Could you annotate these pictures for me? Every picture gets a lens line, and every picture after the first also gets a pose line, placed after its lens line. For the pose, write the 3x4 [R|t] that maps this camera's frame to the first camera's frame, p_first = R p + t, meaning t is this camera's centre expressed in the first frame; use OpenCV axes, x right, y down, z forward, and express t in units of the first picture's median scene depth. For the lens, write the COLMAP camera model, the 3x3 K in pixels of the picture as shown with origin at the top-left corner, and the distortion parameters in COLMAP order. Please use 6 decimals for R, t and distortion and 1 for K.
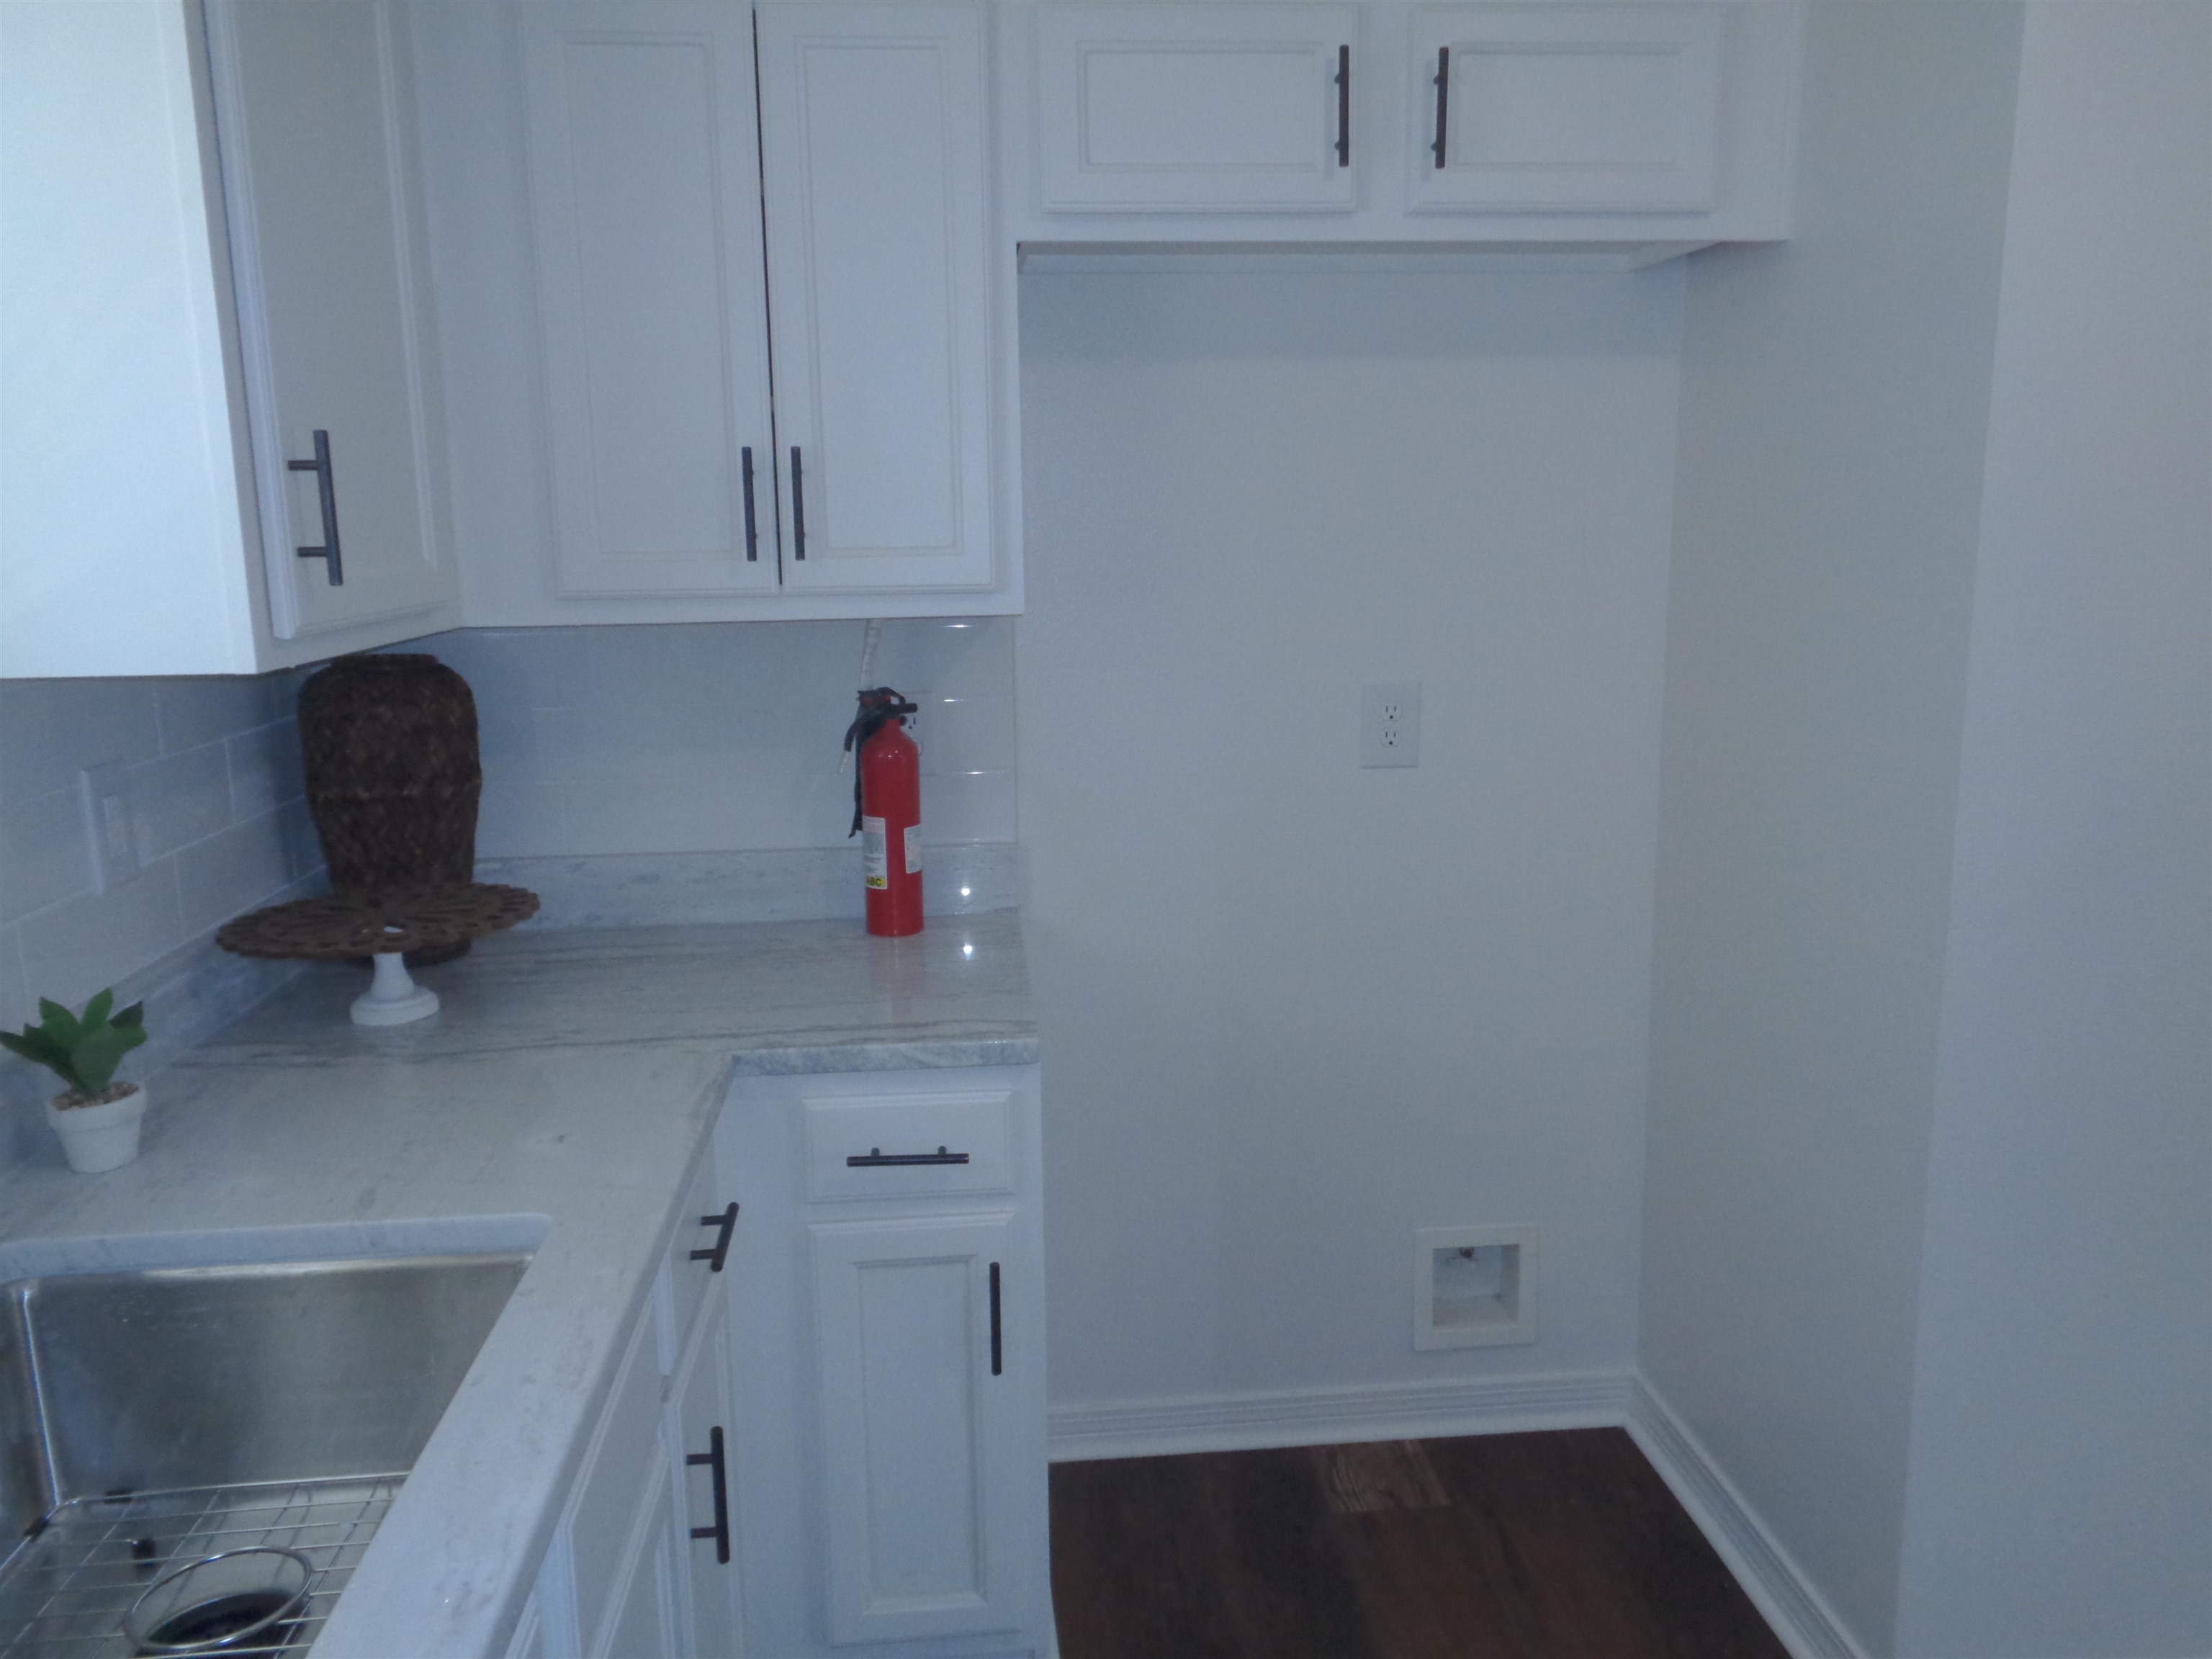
lens RADIAL K [[1670.2, 0, 1099.7], [0, 1670.2, 823.1], [0, 0, 1]] dist [0.010402, -0.004739]
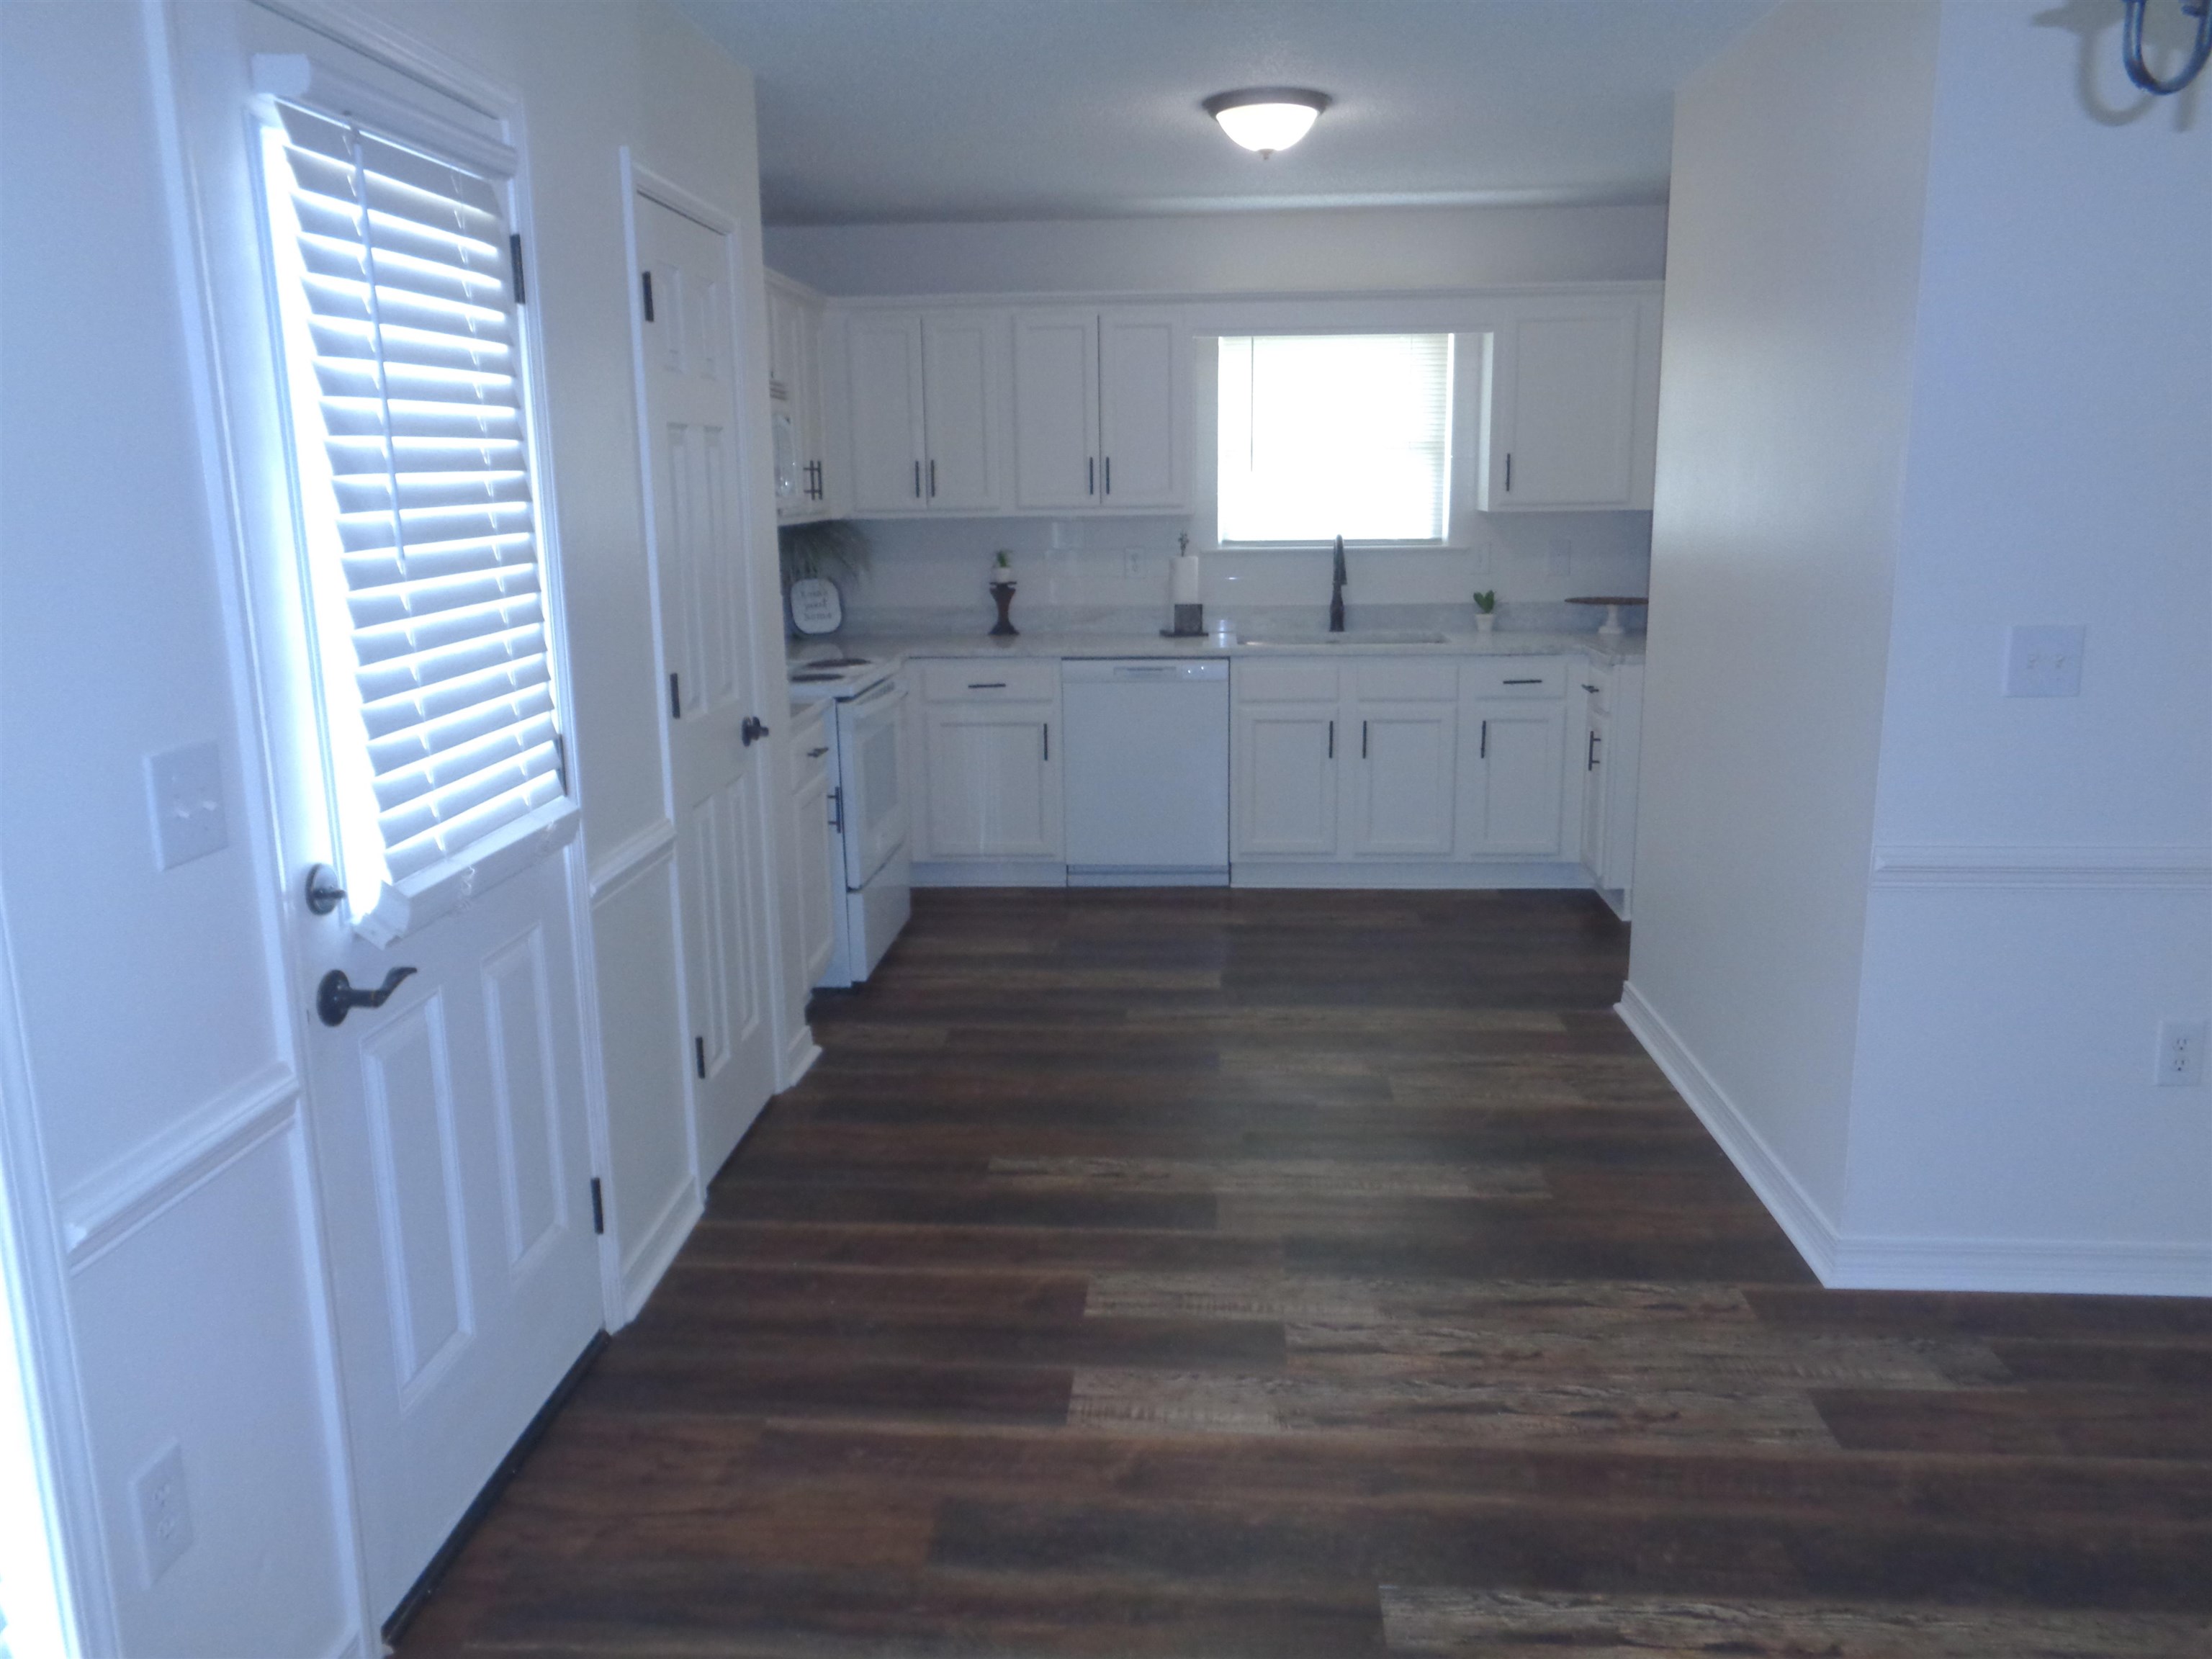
lens RADIAL K [[1670.2, 0, 1099.7], [0, 1670.2, 823.1], [0, 0, 1]] dist [0.010402, -0.004739]
pose [[-0.151480, 0.218482, -0.964012, 2.633758], [-0.164236, 0.956147, 0.242506, -0.137639], [0.974721, 0.195060, -0.108955, 0.452174]]
